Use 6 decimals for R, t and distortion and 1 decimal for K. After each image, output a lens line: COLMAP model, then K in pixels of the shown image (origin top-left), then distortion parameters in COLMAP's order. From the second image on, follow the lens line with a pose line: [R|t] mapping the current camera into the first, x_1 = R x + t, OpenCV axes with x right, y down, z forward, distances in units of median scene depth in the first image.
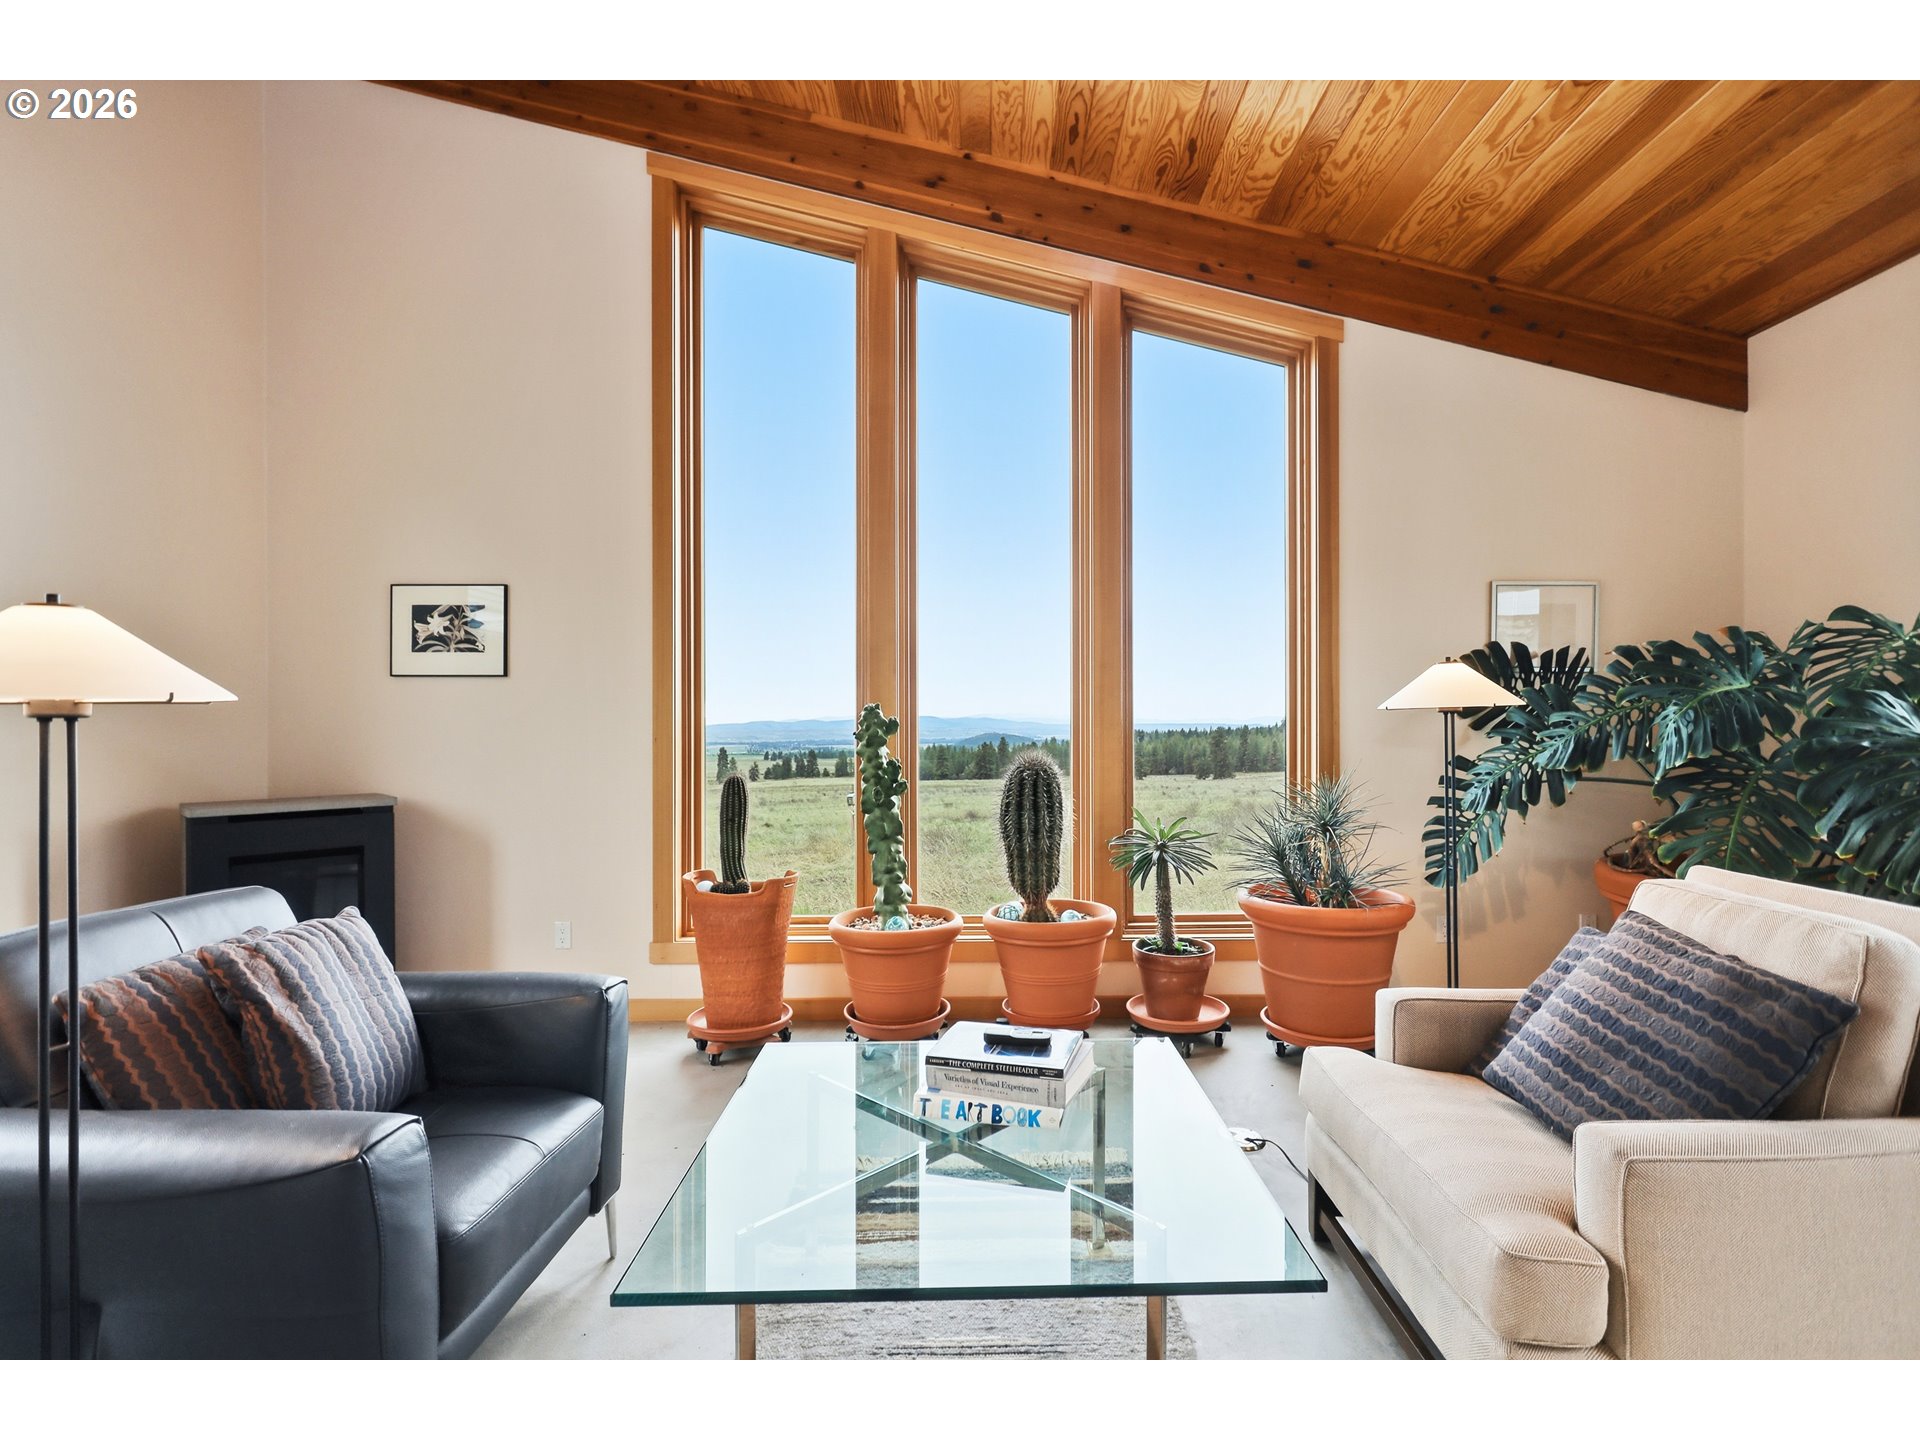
lens RADIAL K [[916.1, 0, 980.4], [0, 916.1, 728.0], [0, 0, 1]] dist [0.001015, 0.000638]
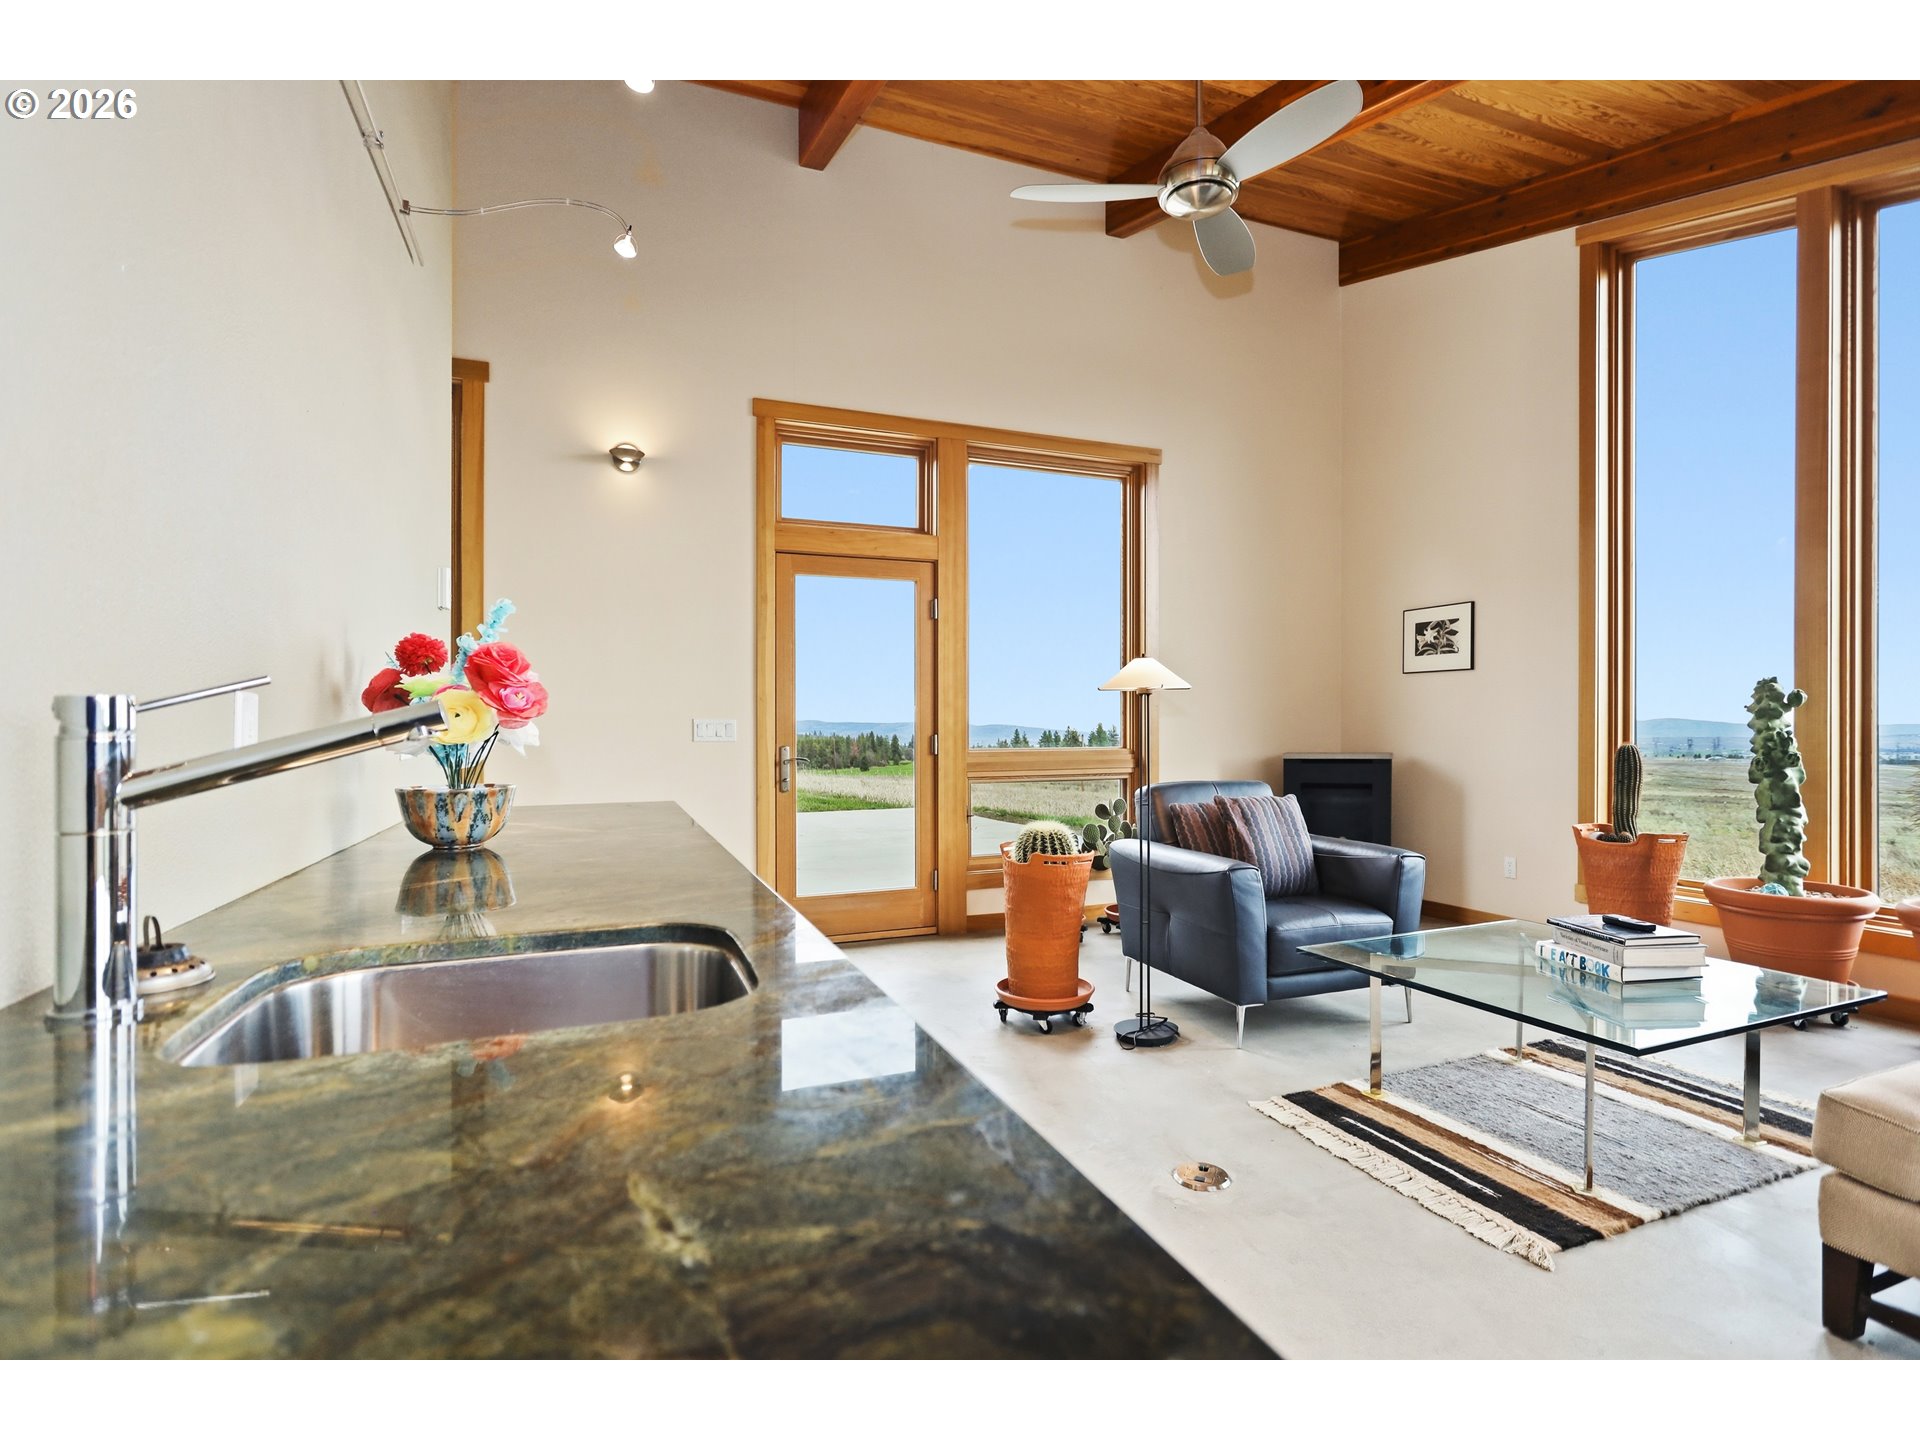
lens RADIAL K [[916.1, 0, 980.4], [0, 916.1, 728.0], [0, 0, 1]] dist [0.001015, 0.000638]
pose [[0.384884, 0.004284, -0.922955, 0.449124], [-0.000881, 0.999990, 0.004274, 0.024805], [0.922965, -0.000832, 0.384884, -0.187613]]
